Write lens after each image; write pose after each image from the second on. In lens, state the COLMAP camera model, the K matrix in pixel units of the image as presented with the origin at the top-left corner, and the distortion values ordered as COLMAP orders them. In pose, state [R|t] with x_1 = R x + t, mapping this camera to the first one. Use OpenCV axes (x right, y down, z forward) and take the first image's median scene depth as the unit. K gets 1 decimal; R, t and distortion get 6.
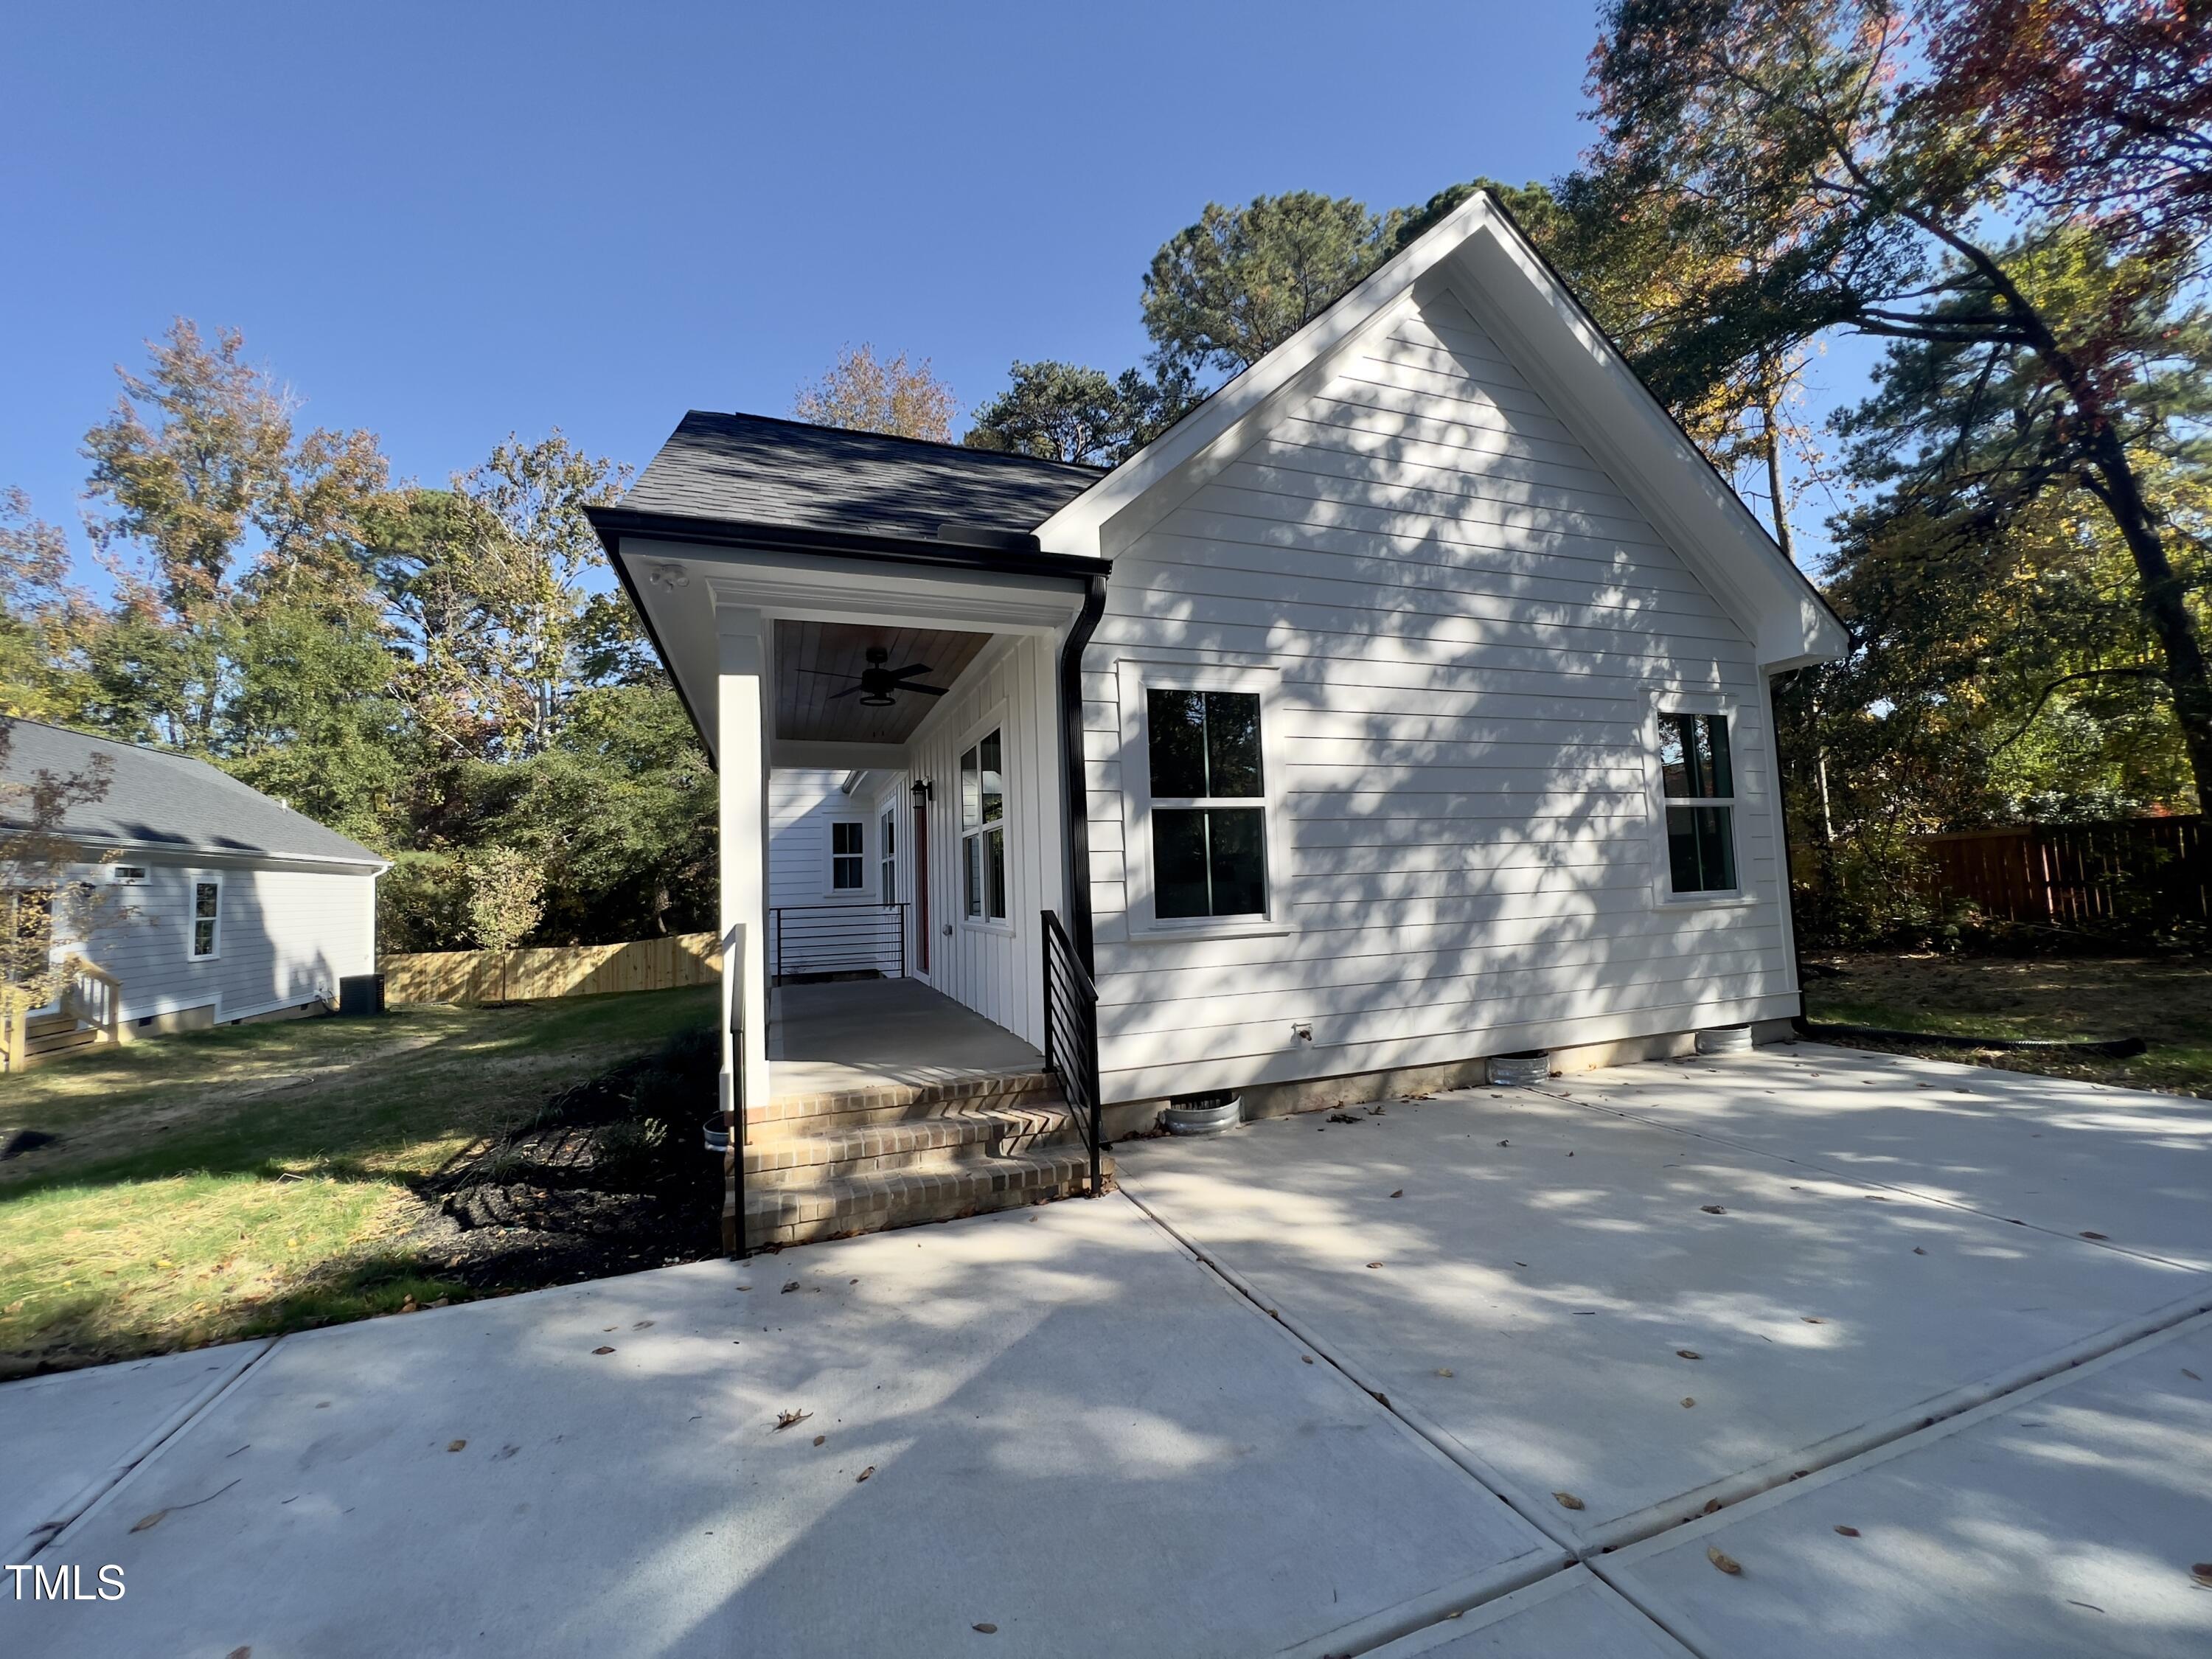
lens RADIAL K [[896.9, 0, 1117.5], [0, 896.9, 806.5], [0, 0, 1]] dist [-0.001074, 0.000227]
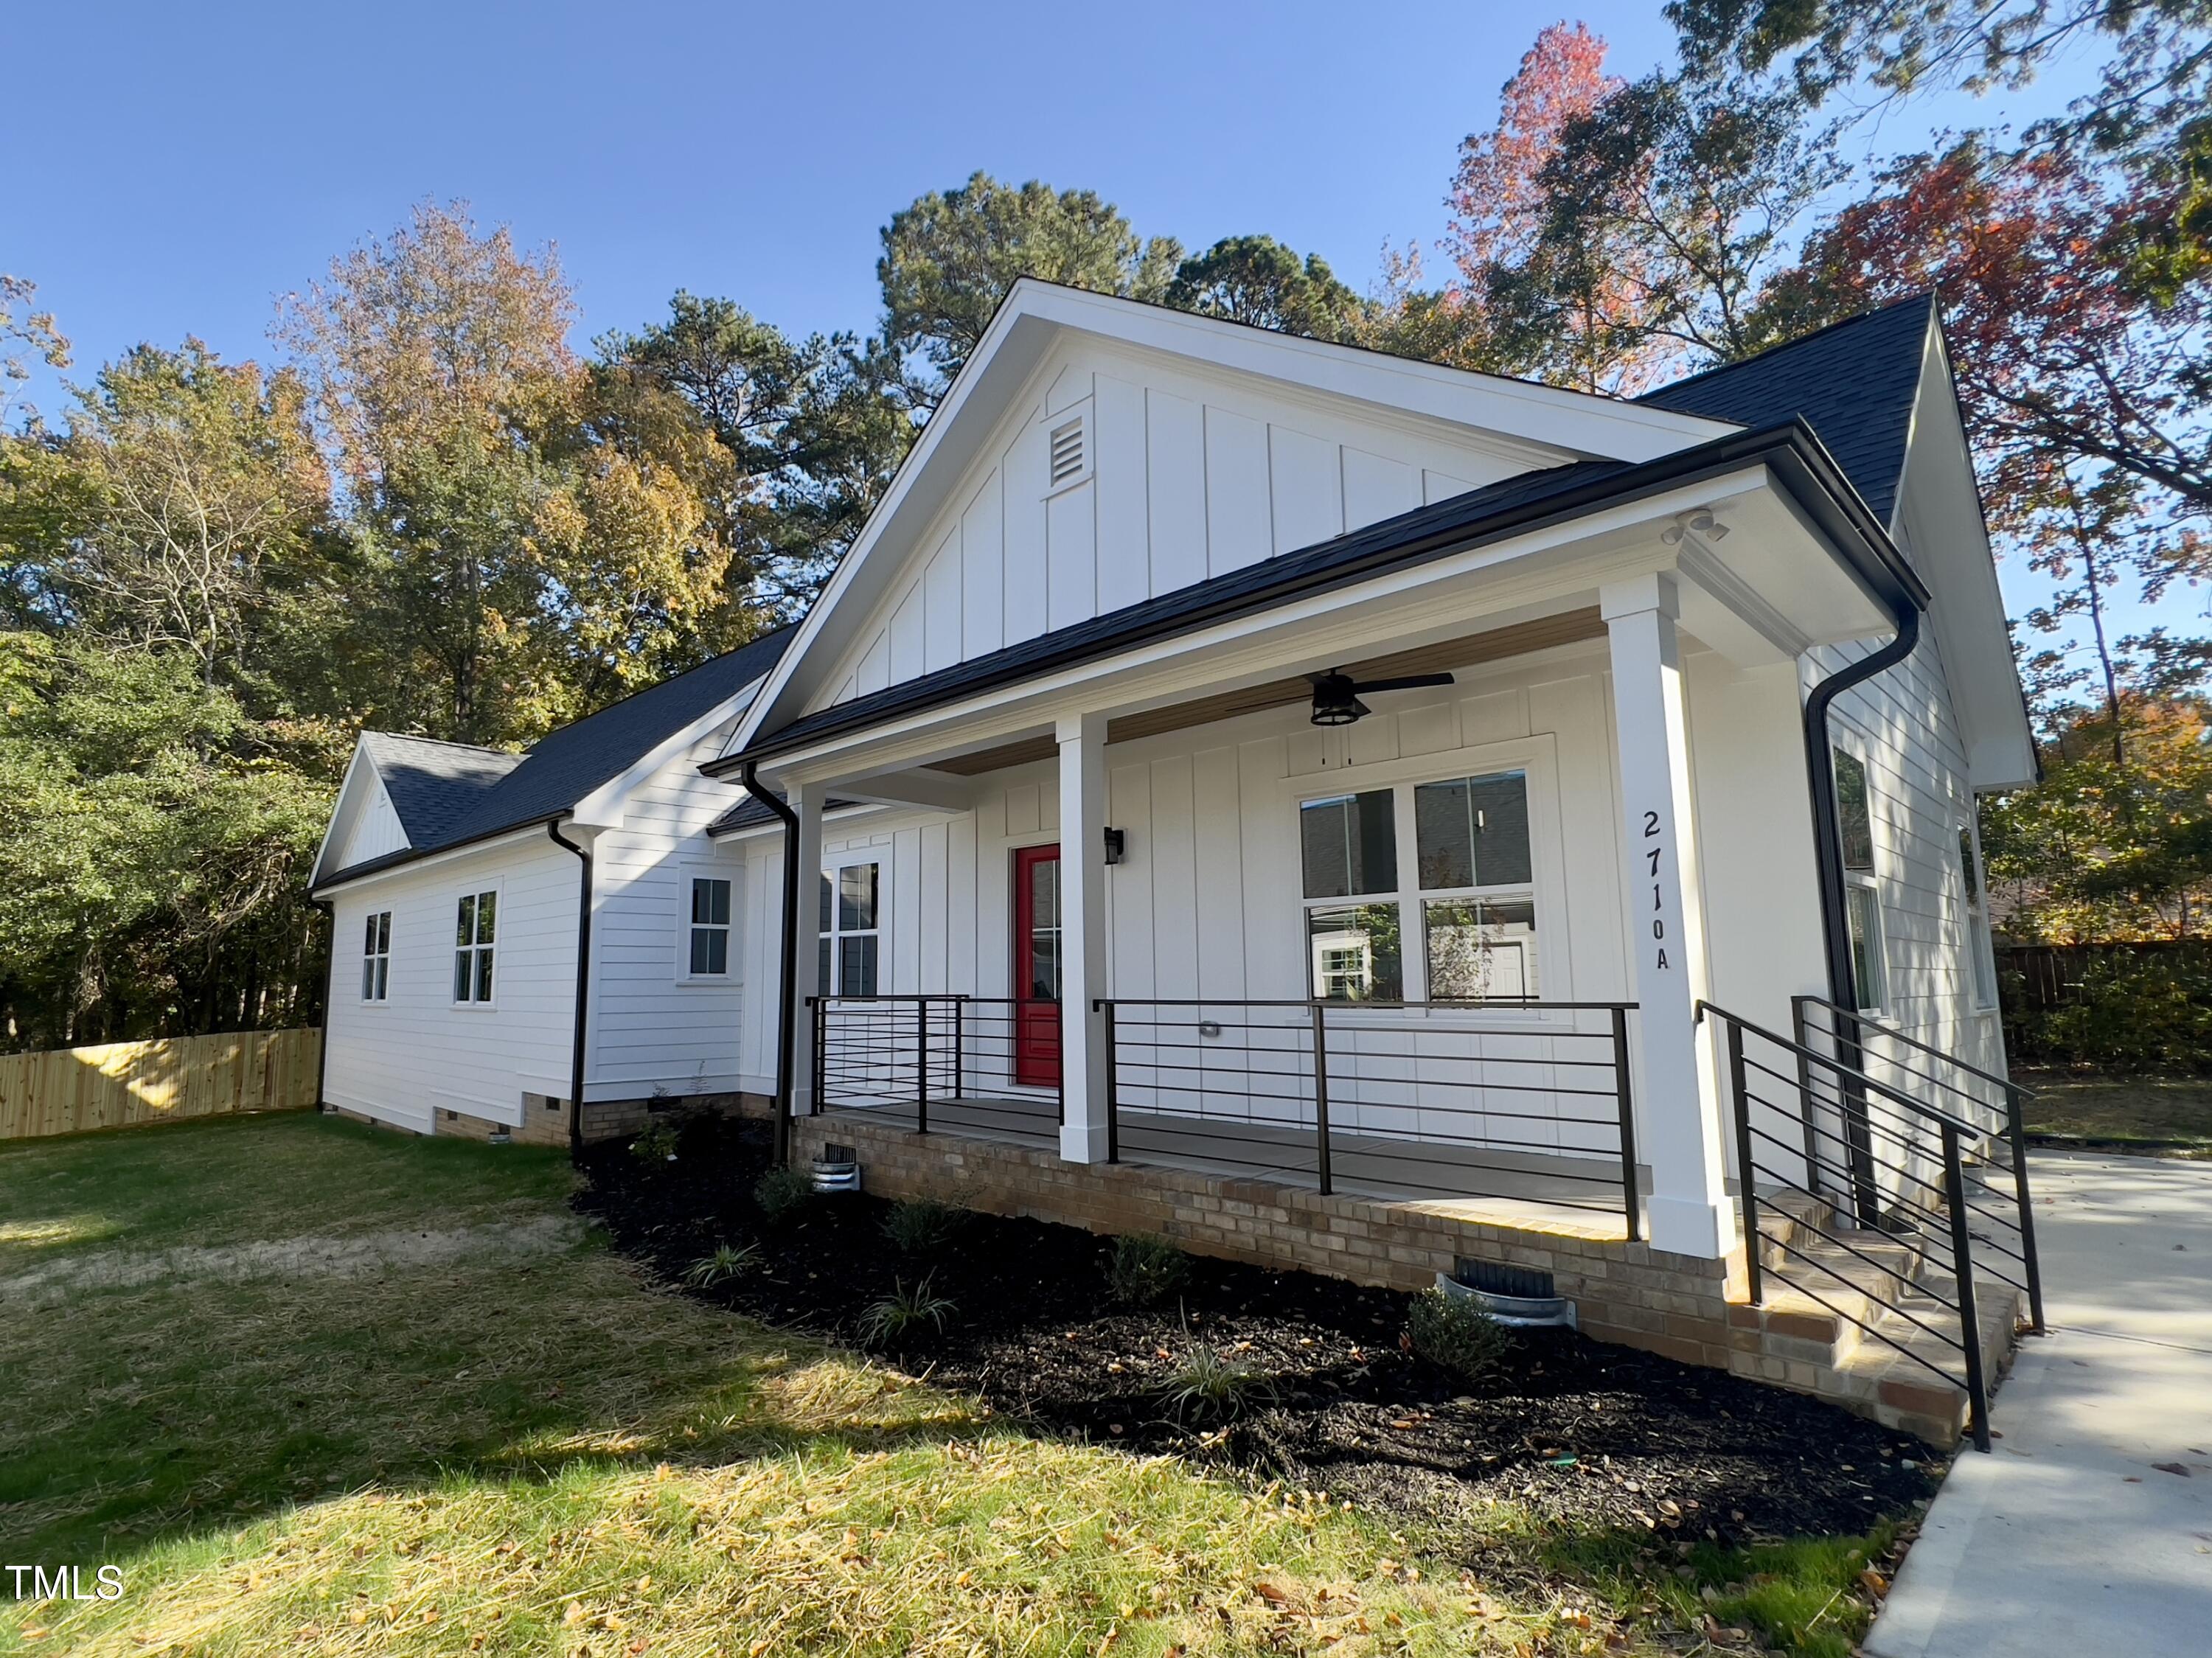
lens RADIAL K [[1087.6, 0, 1086.7], [0, 1087.6, 840.9], [0, 0, 1]] dist [0.005272, -0.000022]
pose [[0.920872, 0.078033, 0.381975, -0.404181], [-0.059014, 0.996375, -0.061276, 0.025990], [-0.385372, 0.033886, 0.922139, 0.114809]]
